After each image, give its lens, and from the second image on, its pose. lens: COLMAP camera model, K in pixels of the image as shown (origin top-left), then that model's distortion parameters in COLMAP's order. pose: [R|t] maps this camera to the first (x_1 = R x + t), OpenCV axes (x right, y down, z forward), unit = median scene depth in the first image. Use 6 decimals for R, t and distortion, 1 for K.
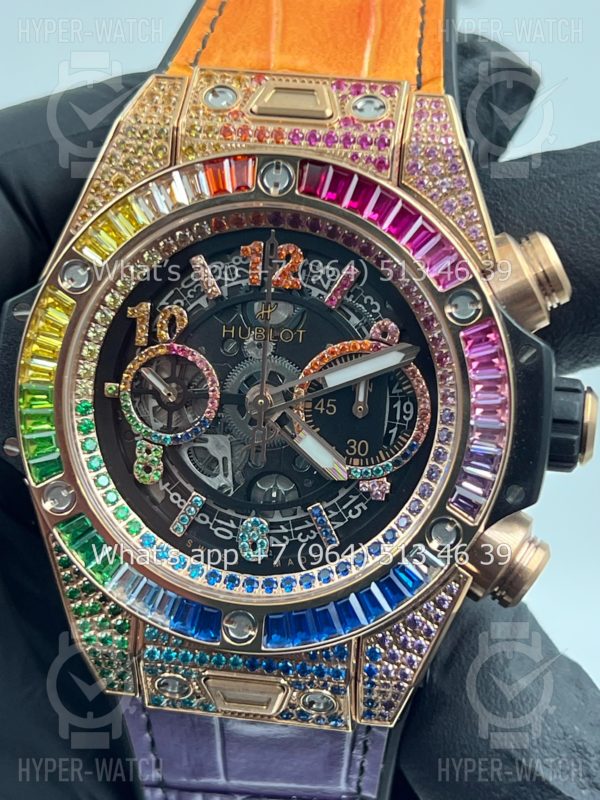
lens RADIAL K [[1845.7, 0, 300.0], [0, 1845.7, 400.0], [0, 0, 1]] dist [0.113044, 0.754200]
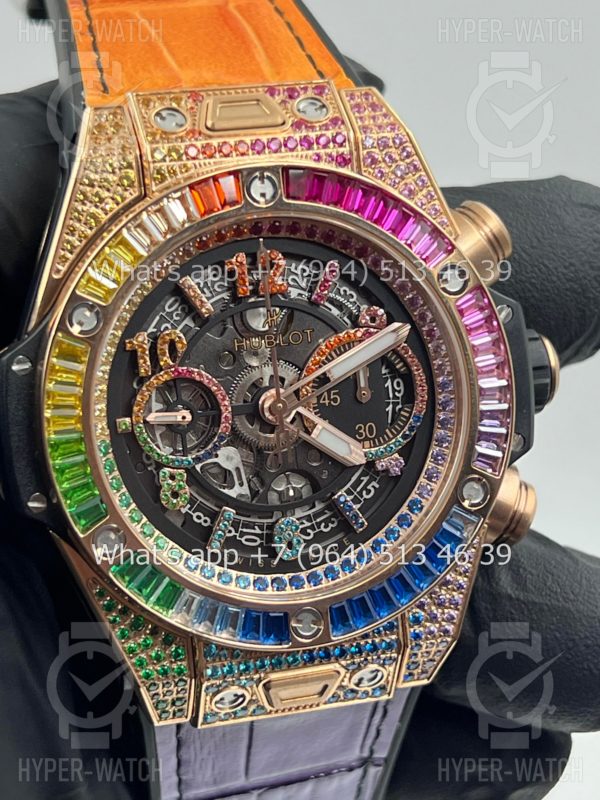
lens RADIAL K [[1845.7, 0, 300.0], [0, 1845.7, 400.0], [0, 0, 1]] dist [0.113044, 0.754200]
pose [[0.907392, -0.197747, 0.370859, -0.386677], [0.191227, 0.980022, 0.054681, -0.055622], [-0.374263, 0.021301, 0.927078, 0.041597]]
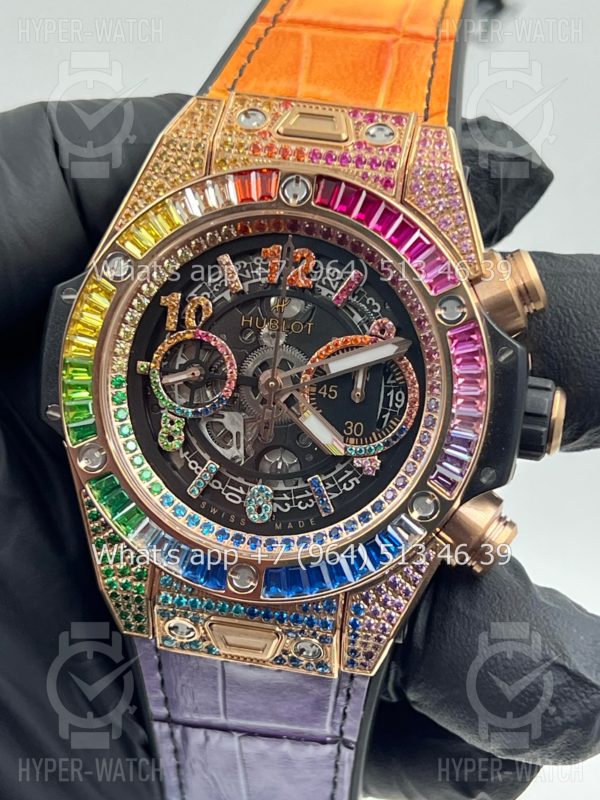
lens RADIAL K [[1791.4, 0, 300.0], [0, 1791.4, 400.0], [0, 0, 1]] dist [0.110417, -0.081923]
pose [[0.998358, 0.054248, -0.018394, 0.017176], [-0.054557, 0.998370, -0.016785, 0.028422], [0.017453, 0.017761, 0.999690, -0.113011]]
